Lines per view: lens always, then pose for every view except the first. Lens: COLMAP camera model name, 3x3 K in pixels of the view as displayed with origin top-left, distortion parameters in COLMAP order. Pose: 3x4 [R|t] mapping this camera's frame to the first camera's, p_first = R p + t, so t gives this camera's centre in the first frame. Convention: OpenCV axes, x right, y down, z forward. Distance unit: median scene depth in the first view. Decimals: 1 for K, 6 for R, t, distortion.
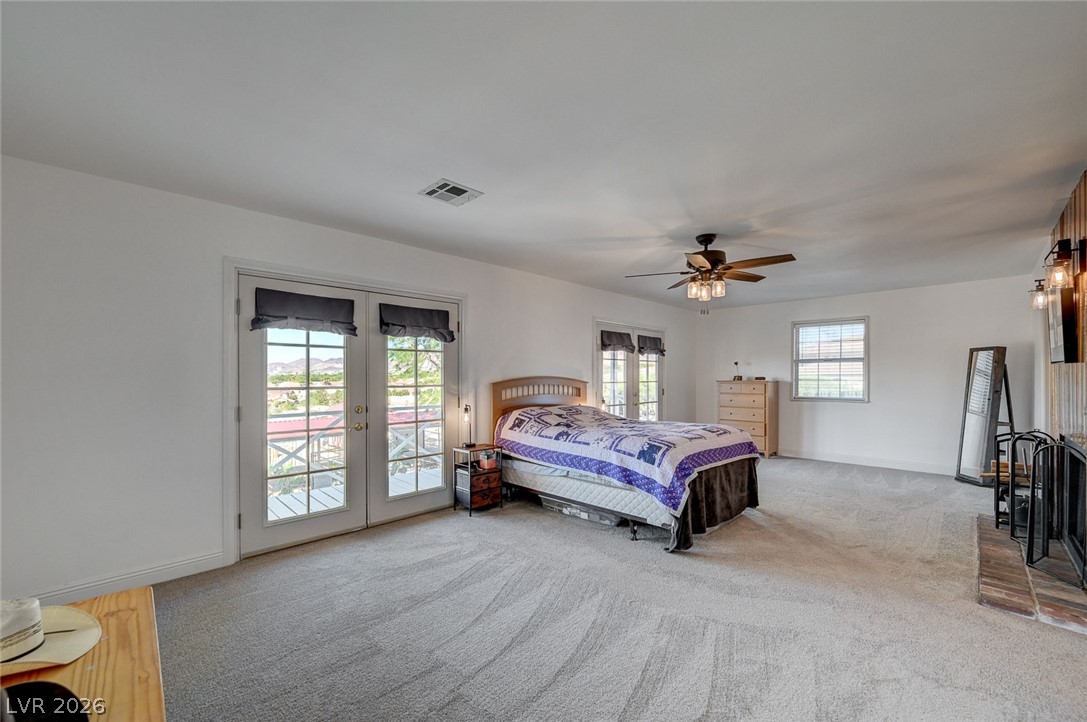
lens RADIAL K [[428.4, 0, 545.0], [0, 428.4, 376.0], [0, 0, 1]] dist [-0.000555, -0.000043]
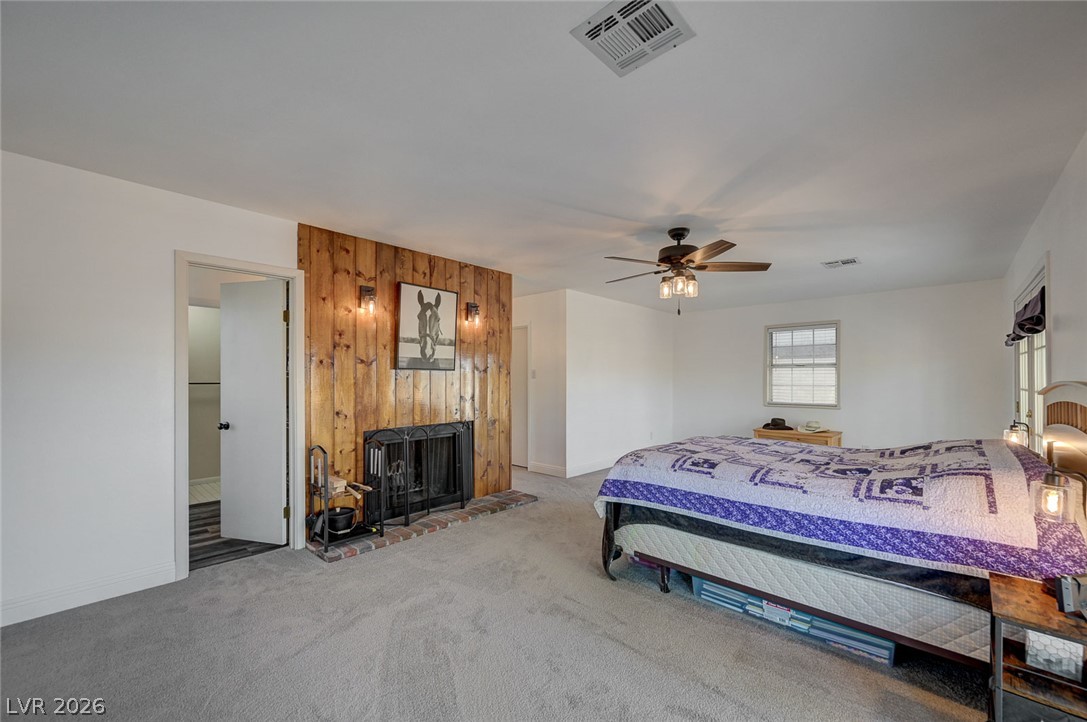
lens RADIAL K [[428.4, 0, 545.0], [0, 428.4, 376.0], [0, 0, 1]] dist [-0.000555, -0.000043]
pose [[-0.999286, -0.001702, -0.037746, 0.308799], [-0.001582, 0.999994, -0.003205, -0.000864], [0.037751, -0.003143, -0.999282, 0.845381]]
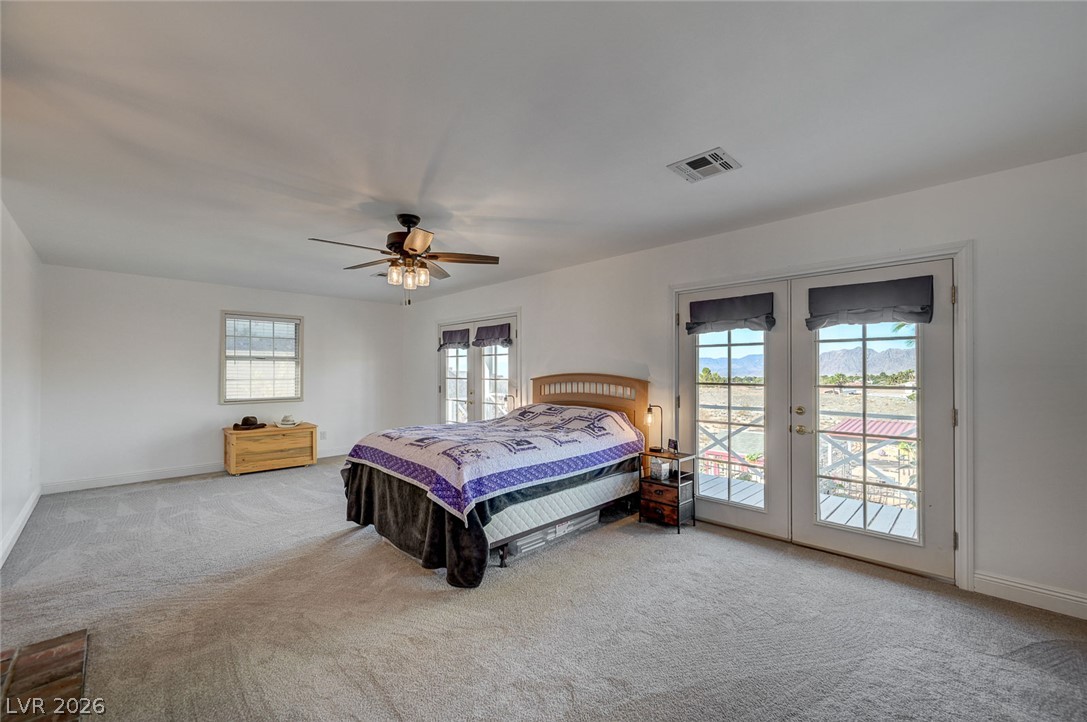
lens RADIAL K [[430.9, 0, 548.9], [0, 430.9, 366.5], [0, 0, 1]] dist [-0.000447, -0.000020]
pose [[0.011138, -0.013641, -0.999845, 0.560849], [-0.003387, 0.999901, -0.013679, -0.000398], [0.999932, 0.003539, 0.011090, 0.562738]]
